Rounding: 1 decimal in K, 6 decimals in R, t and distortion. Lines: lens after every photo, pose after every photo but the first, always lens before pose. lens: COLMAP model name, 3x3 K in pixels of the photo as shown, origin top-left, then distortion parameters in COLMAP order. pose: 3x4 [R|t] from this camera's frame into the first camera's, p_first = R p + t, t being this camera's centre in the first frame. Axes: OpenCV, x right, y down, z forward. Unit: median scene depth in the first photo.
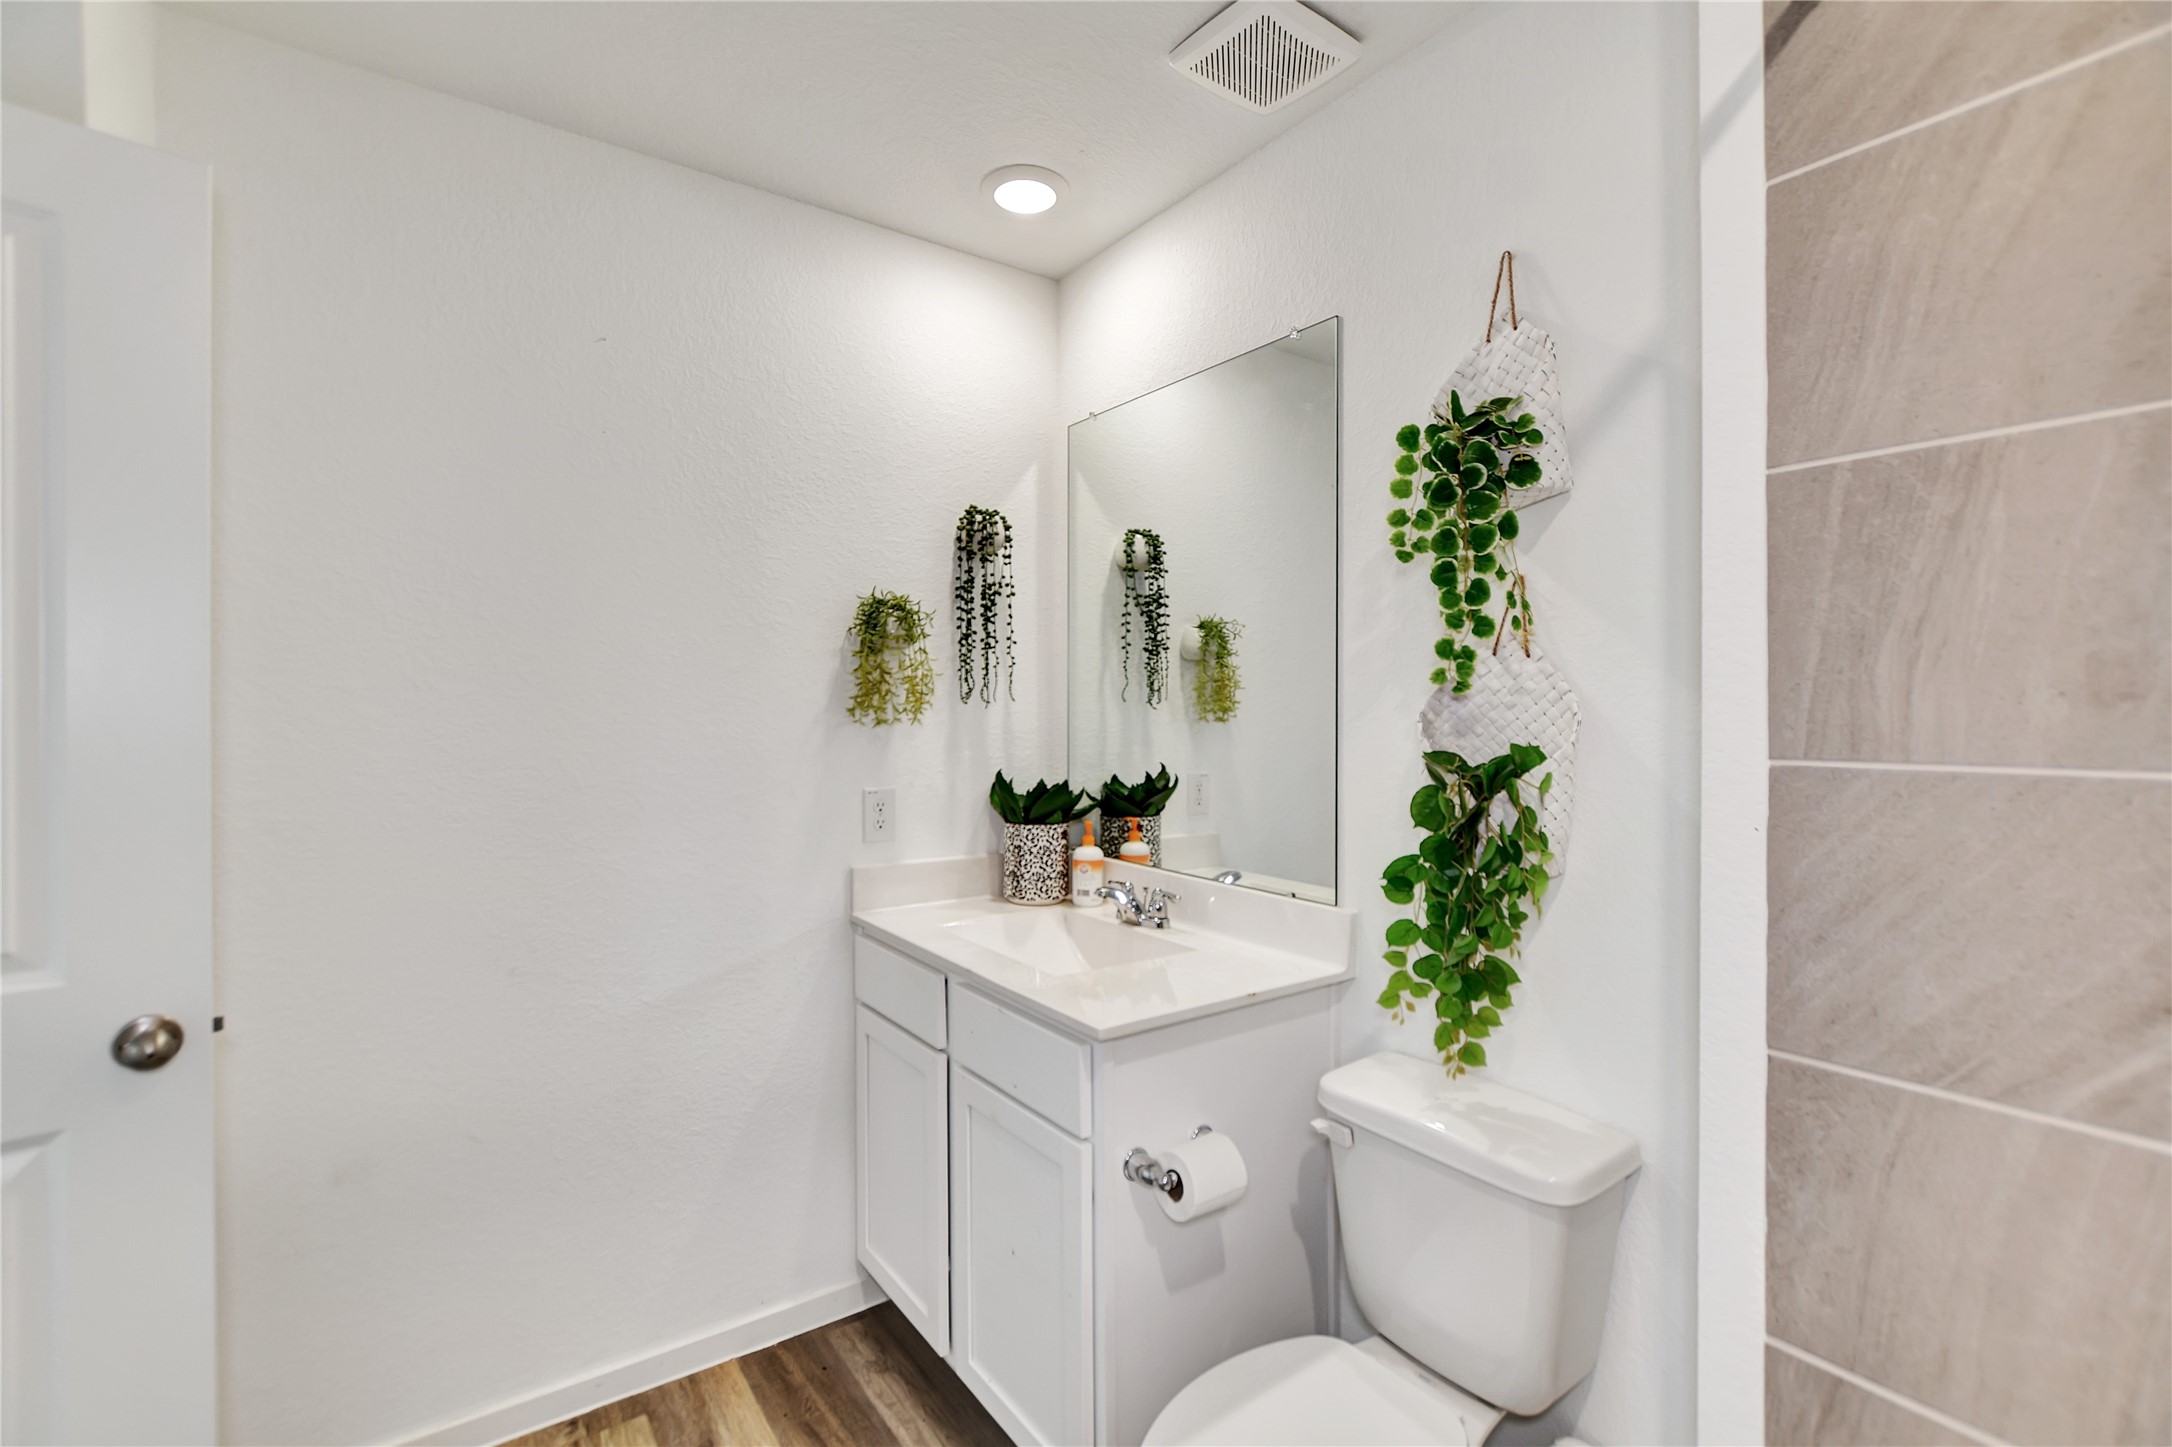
lens RADIAL K [[965.5, 0, 1080.1], [0, 965.5, 743.9], [0, 0, 1]] dist [-0.016956, 0.004659]
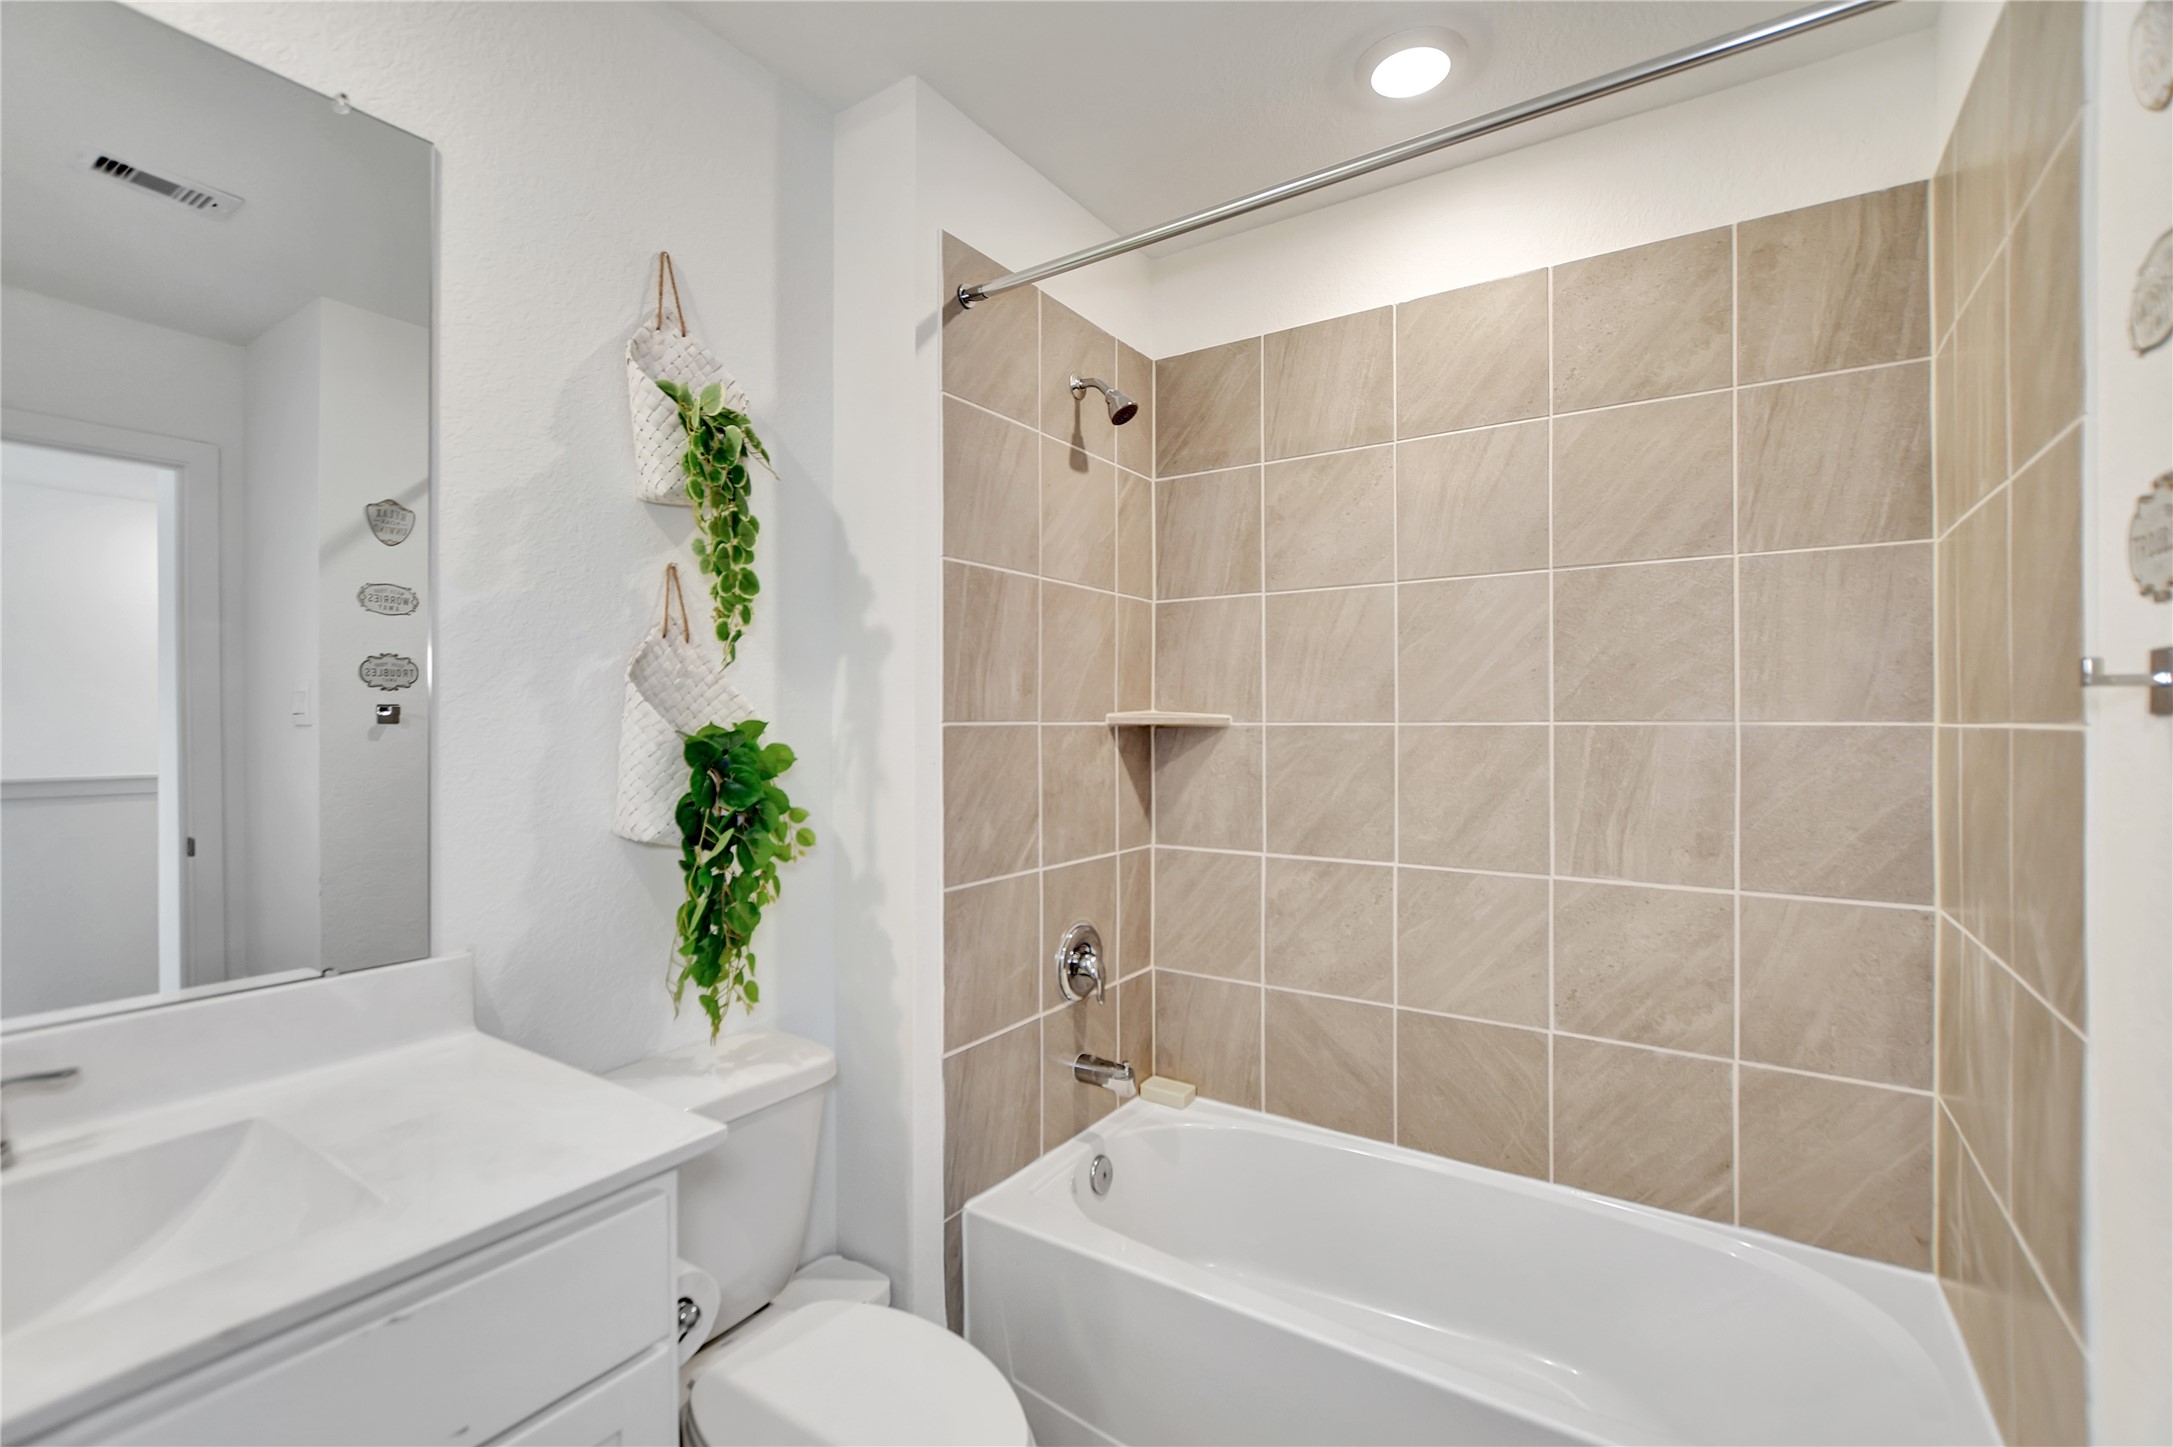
lens RADIAL K [[952.6, 0, 1081.6], [0, 952.6, 743.7], [0, 0, 1]] dist [-0.012362, 0.001110]
pose [[-0.349095, -0.027134, 0.936695, -0.746666], [0.033105, 0.998600, 0.041265, -0.006338], [-0.936503, 0.045415, -0.347707, 1.027871]]
